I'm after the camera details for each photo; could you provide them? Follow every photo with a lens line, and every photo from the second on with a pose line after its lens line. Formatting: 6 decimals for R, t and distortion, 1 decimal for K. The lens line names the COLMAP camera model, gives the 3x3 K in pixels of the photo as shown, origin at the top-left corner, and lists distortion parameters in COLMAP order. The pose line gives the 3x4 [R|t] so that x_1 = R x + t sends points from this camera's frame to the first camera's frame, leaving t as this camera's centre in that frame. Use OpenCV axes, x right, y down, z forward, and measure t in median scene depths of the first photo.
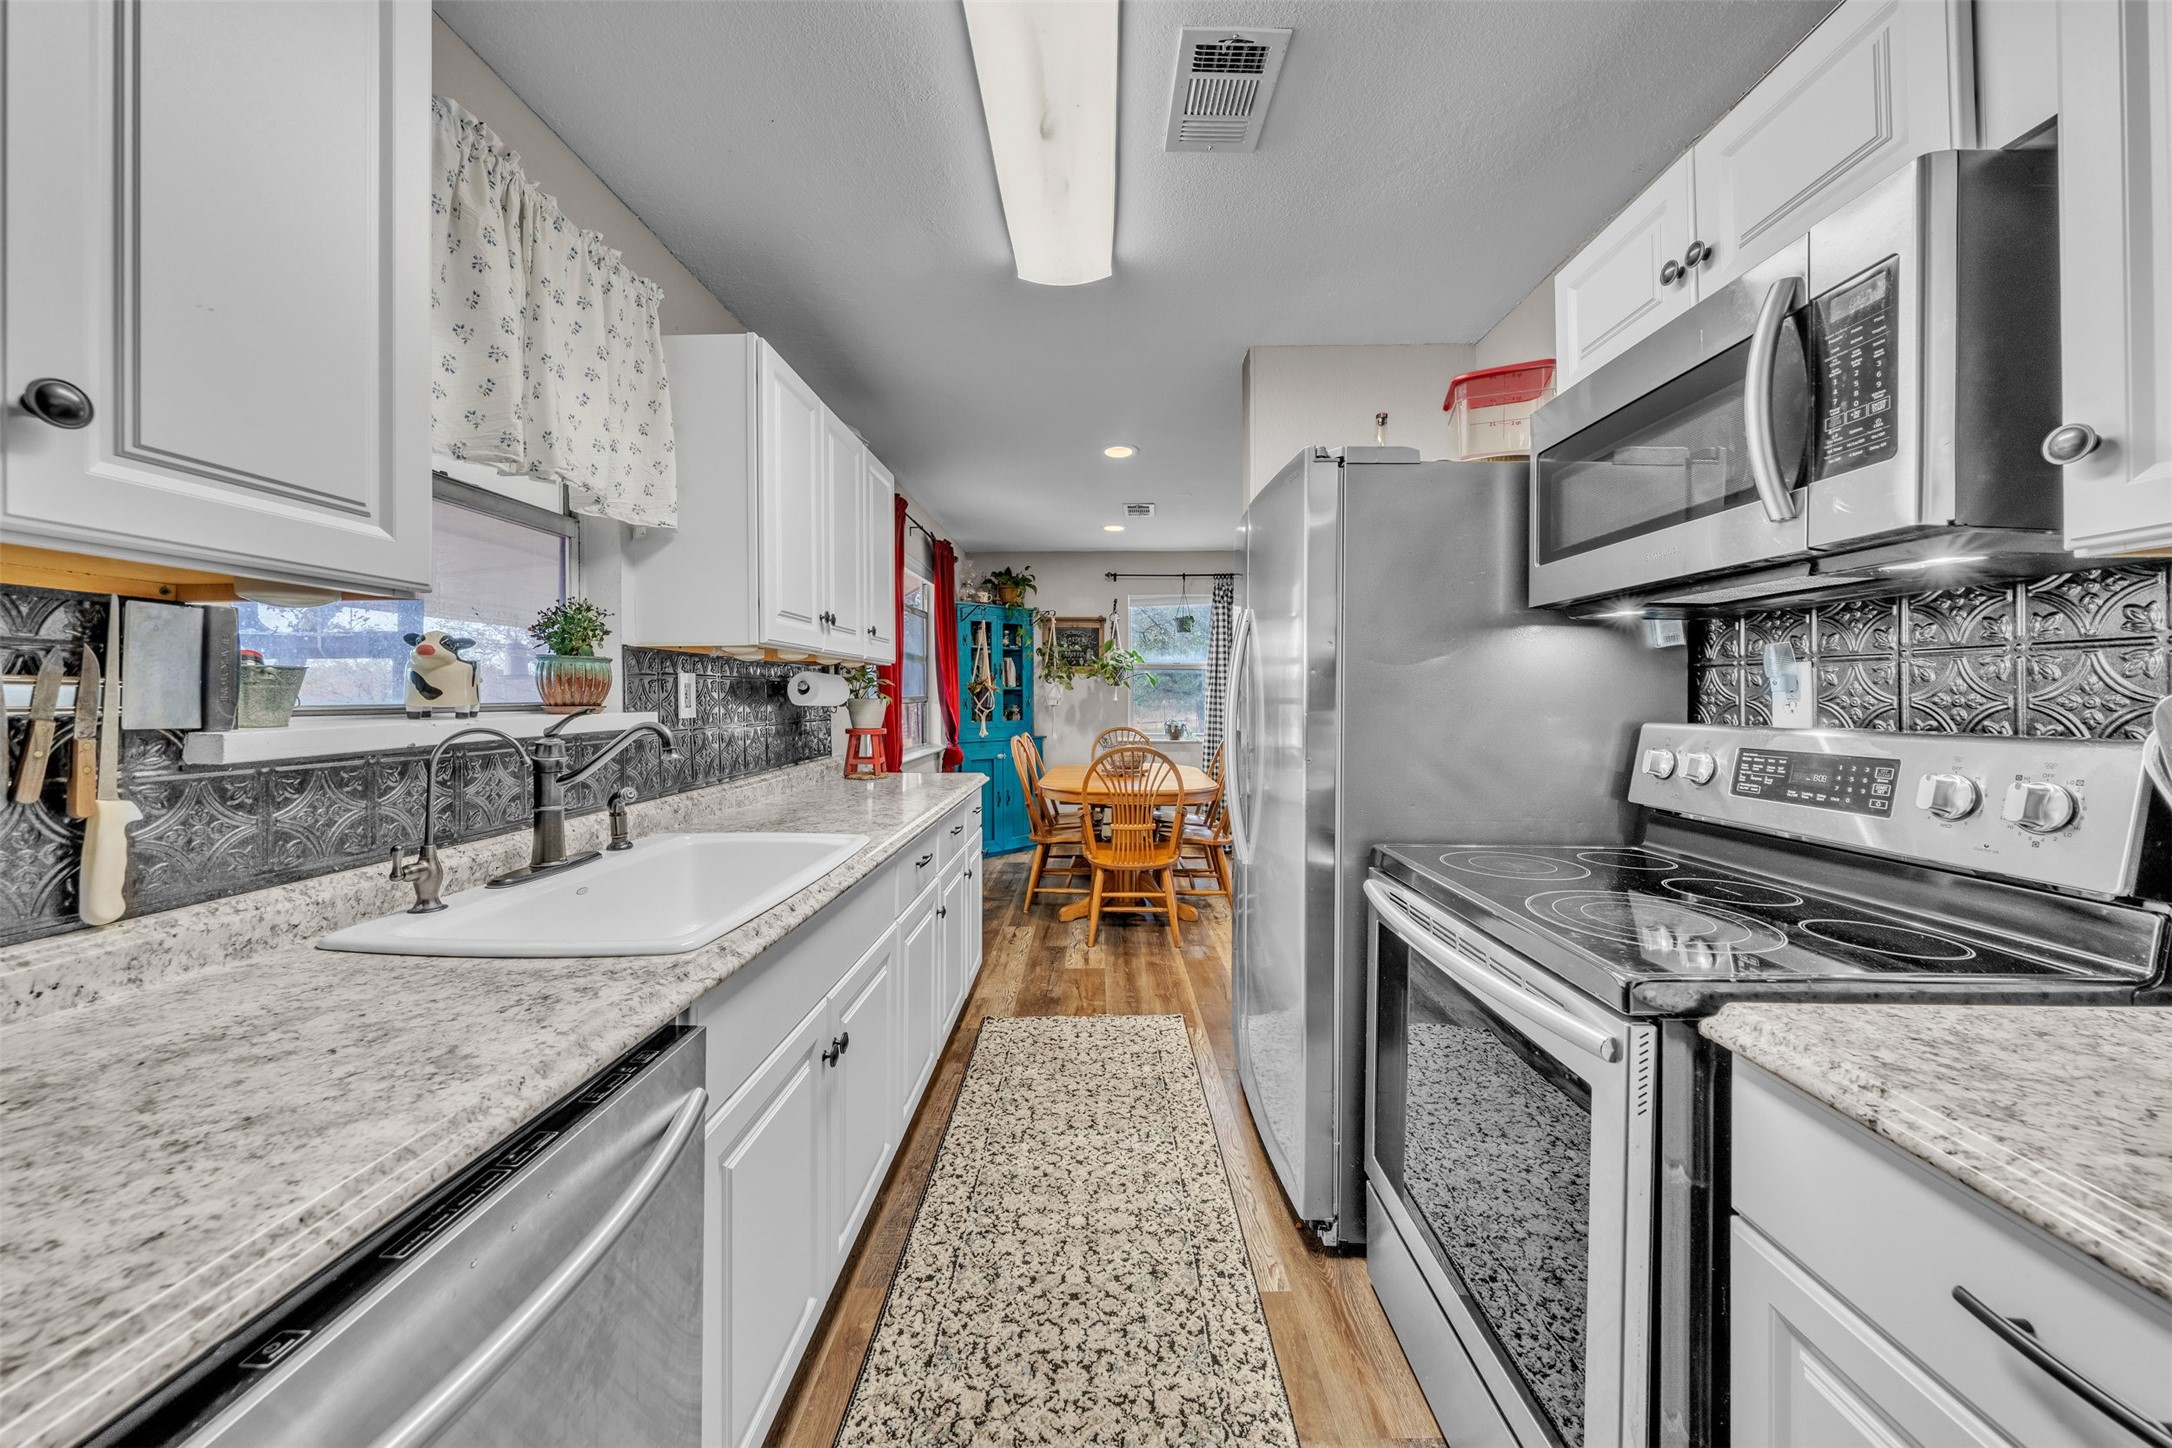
lens RADIAL K [[740.8, 0, 1090.2], [0, 740.8, 703.7], [0, 0, 1]] dist [-0.002406, 0.000192]
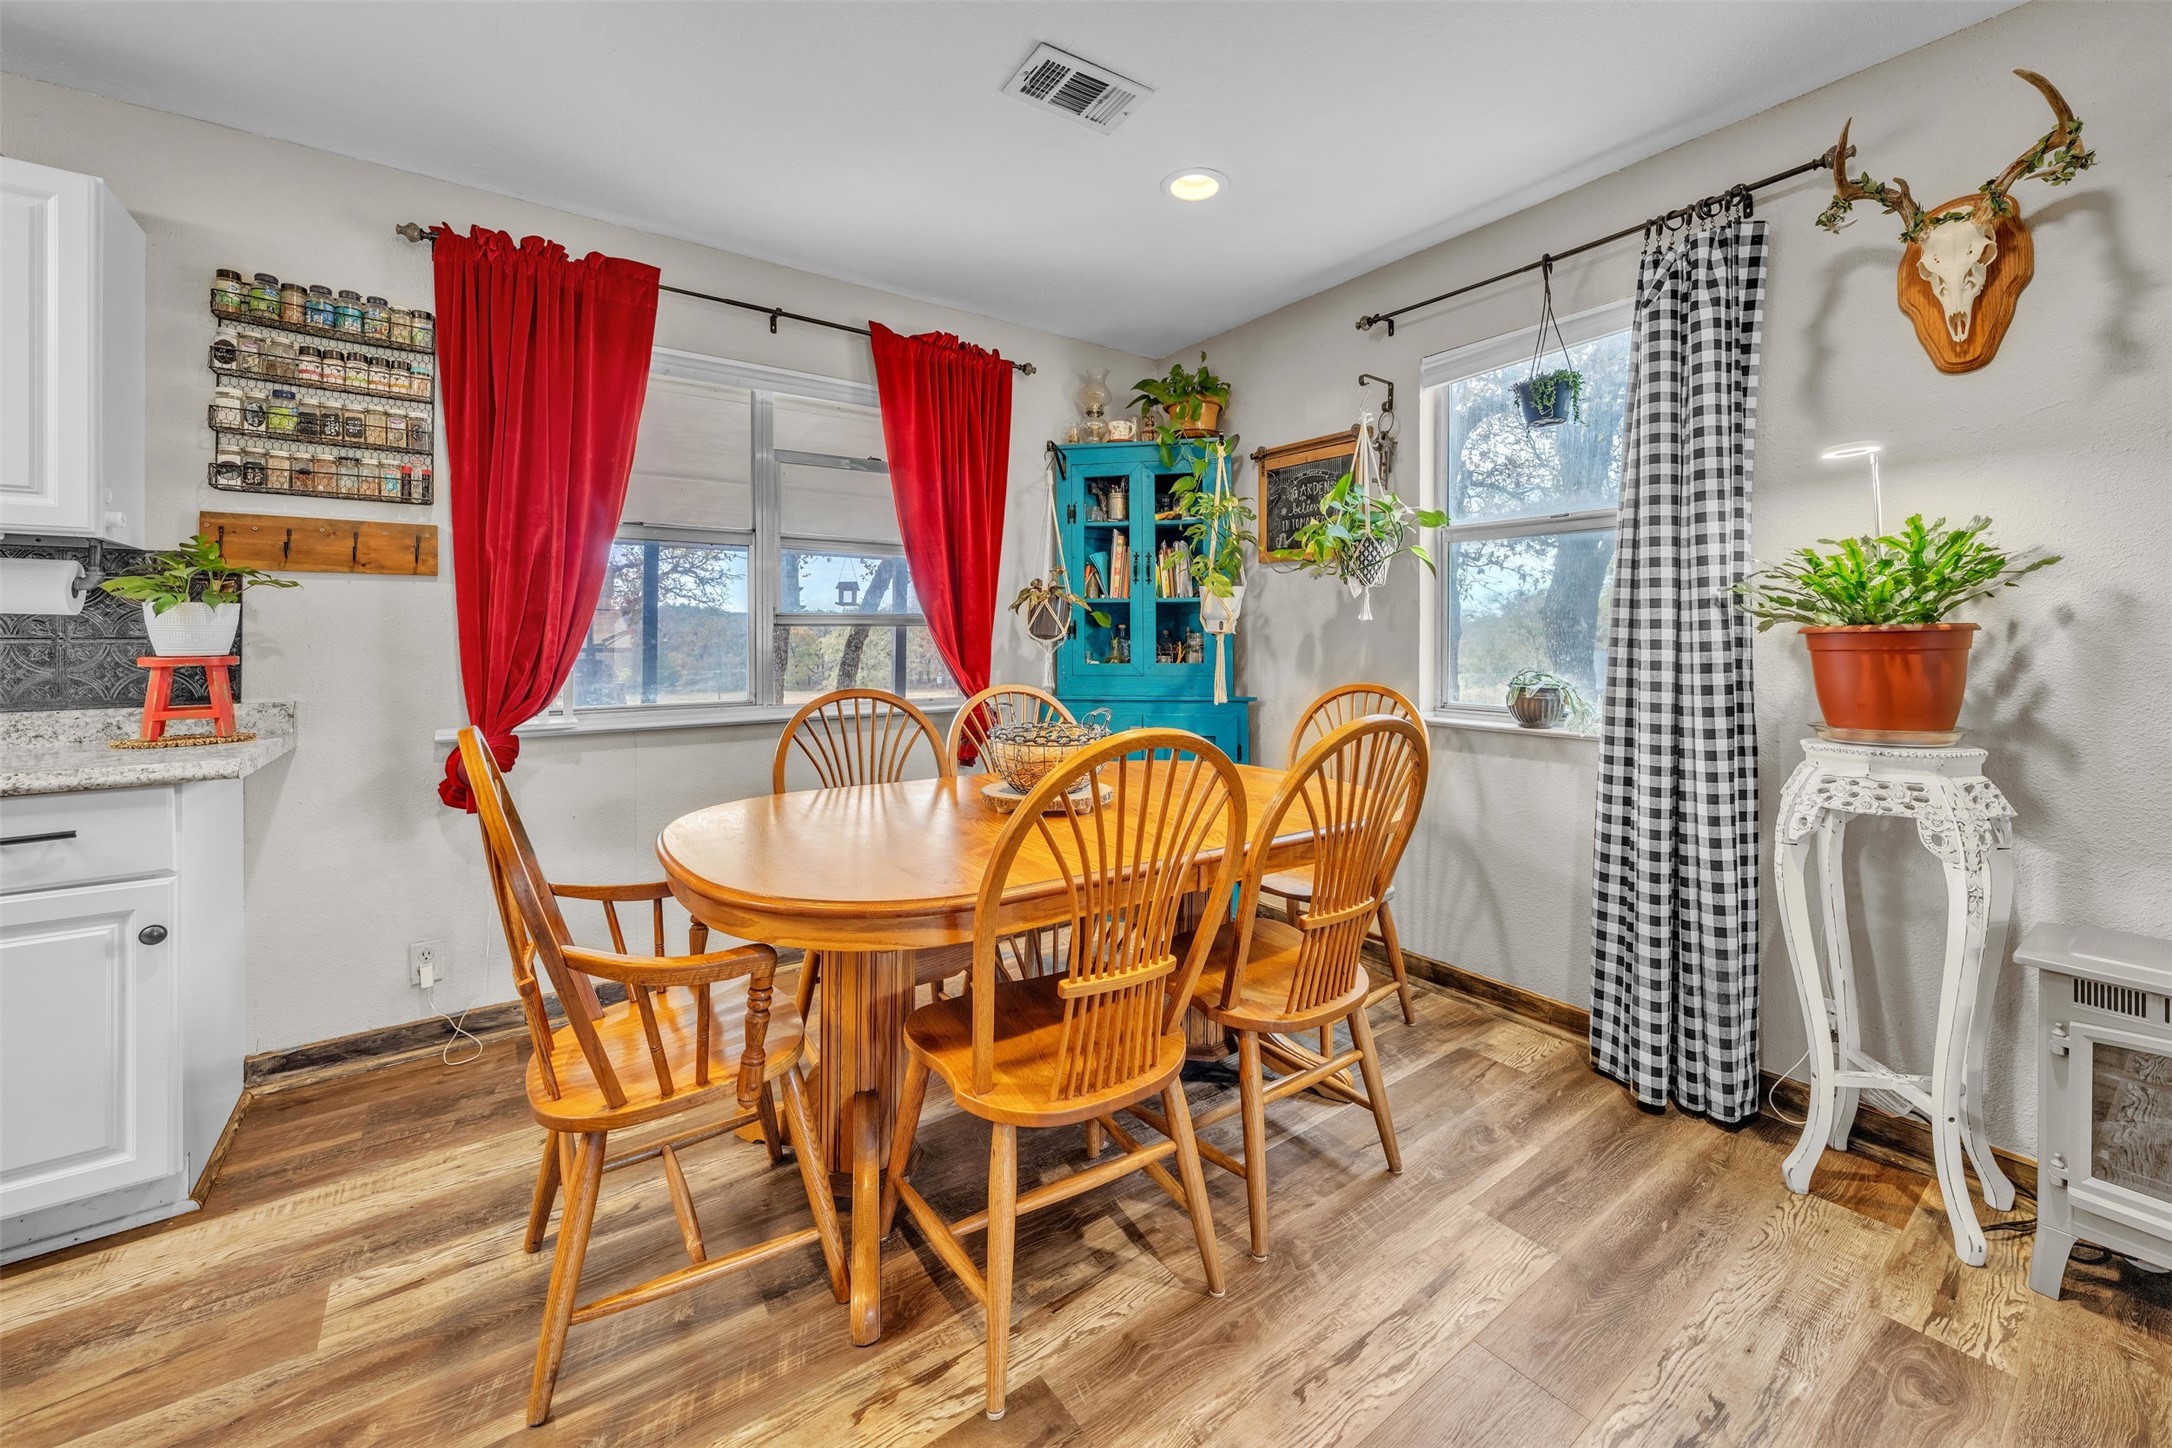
lens RADIAL K [[834.4, 0, 1114.7], [0, 834.4, 666.2], [0, 0, 1]] dist [-0.003498, -0.000282]
pose [[0.609803, 0.026198, -0.792120, 1.087166], [-0.003167, 0.999526, 0.030620, 0.023216], [0.792547, -0.016164, 0.609597, 2.052942]]
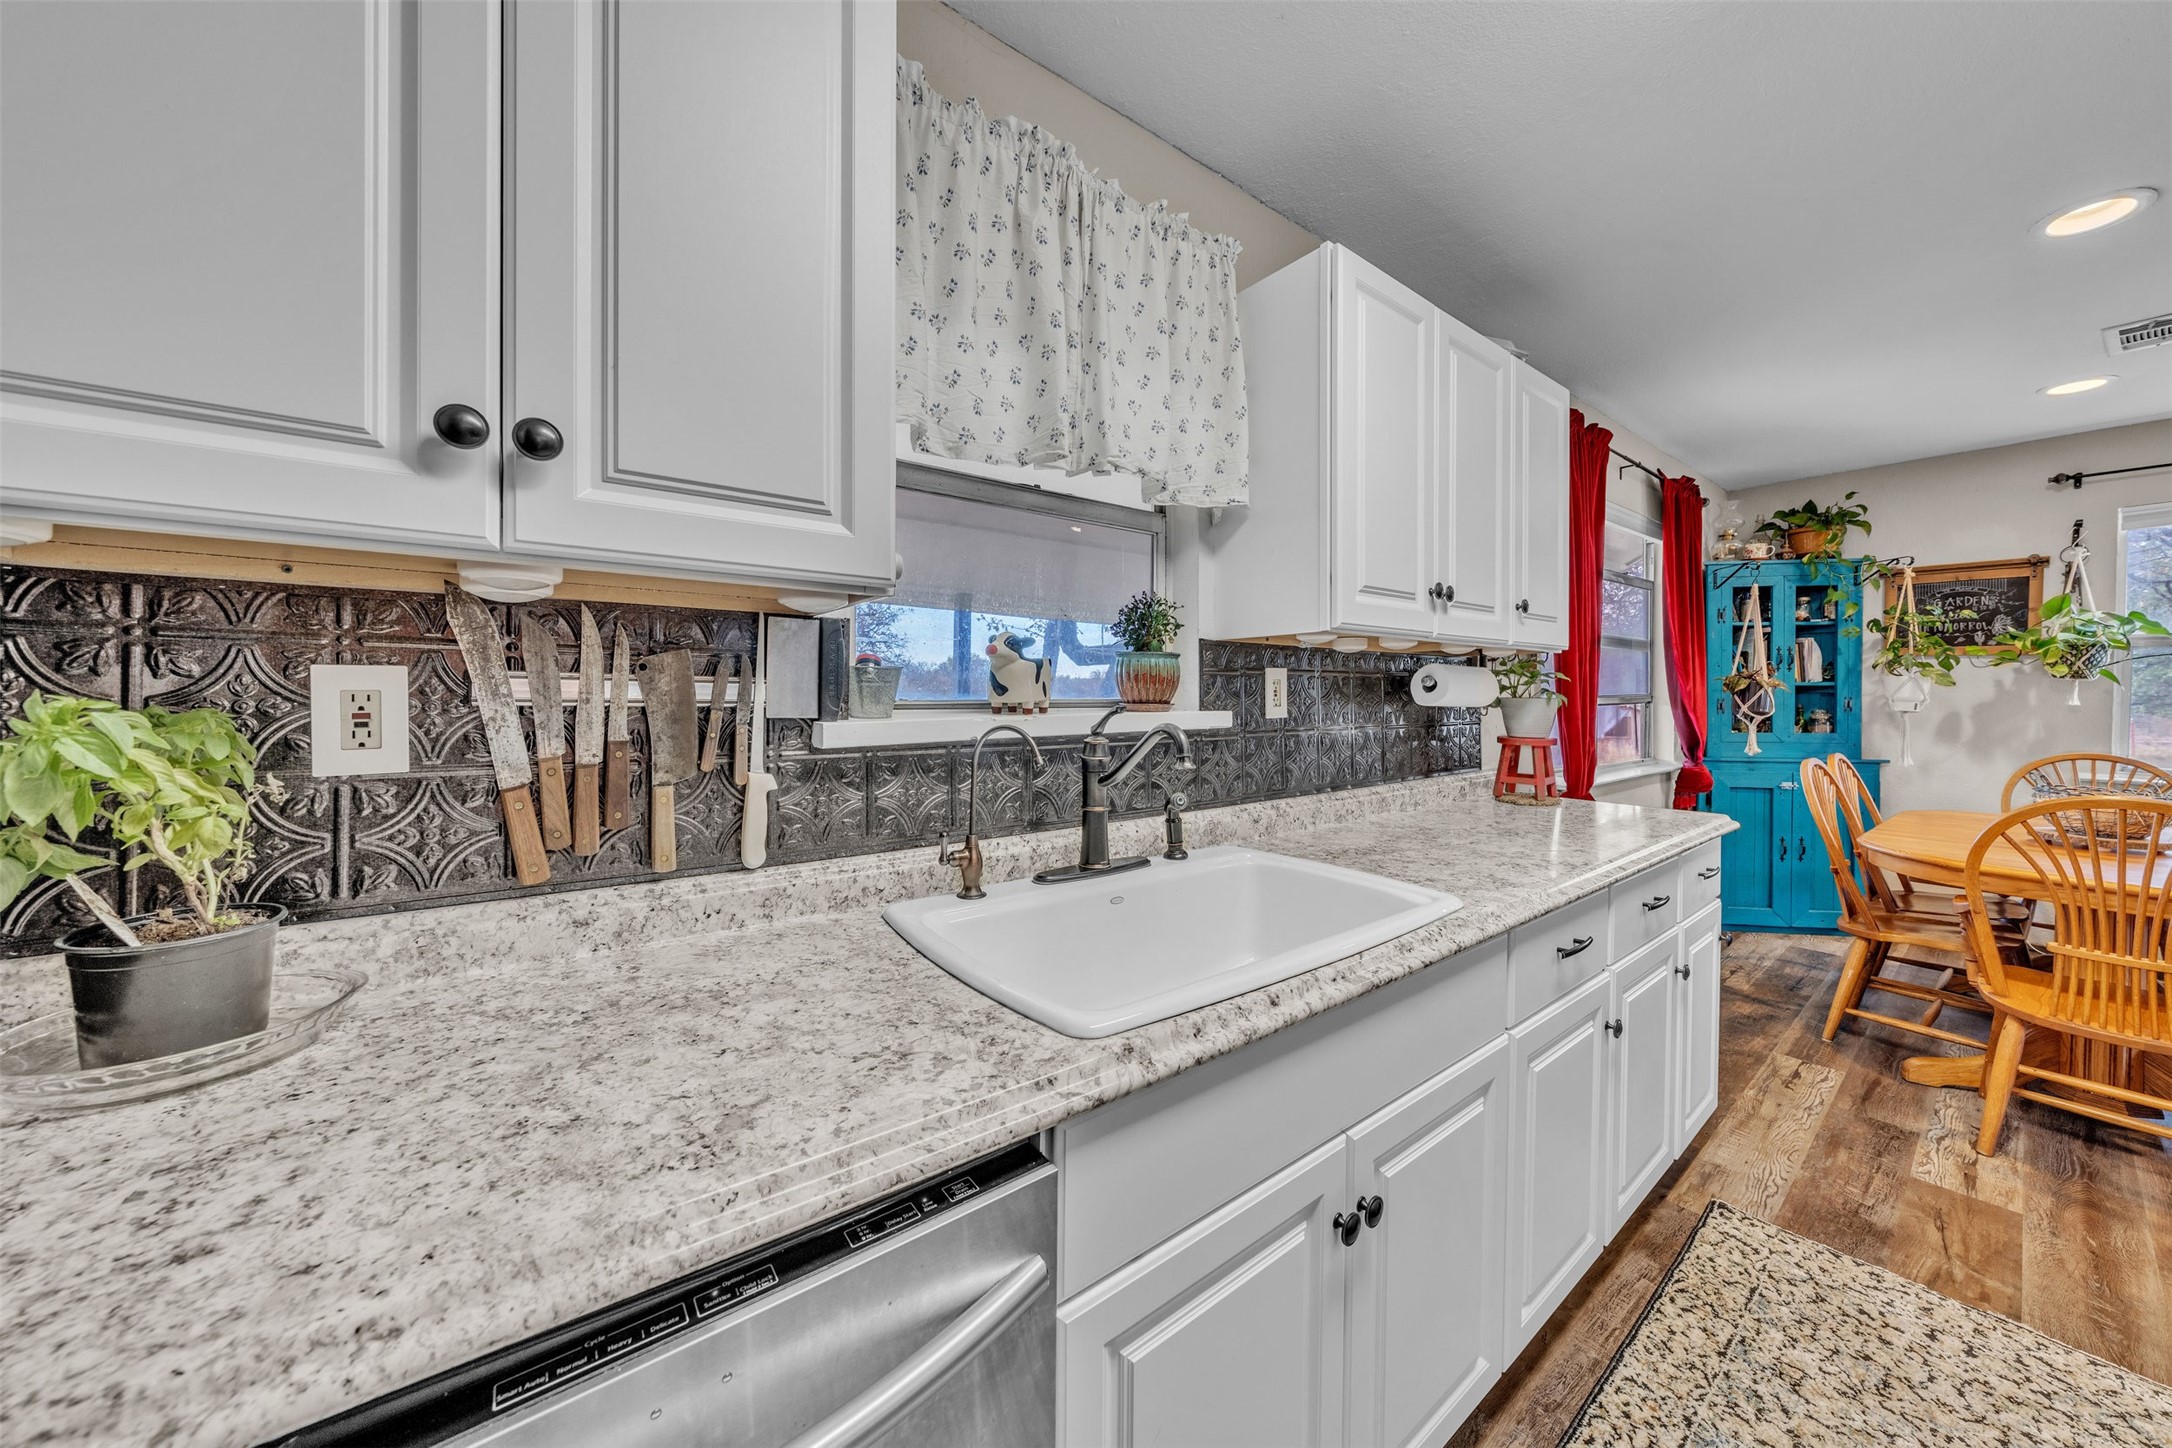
lens RADIAL K [[740.8, 0, 1090.2], [0, 740.8, 703.7], [0, 0, 1]] dist [-0.002406, 0.000192]
pose [[0.624741, 0.015229, -0.780683, 0.018208], [-0.012677, 0.999876, 0.009359, -0.004174], [0.780729, 0.004050, 0.624857, 0.296691]]
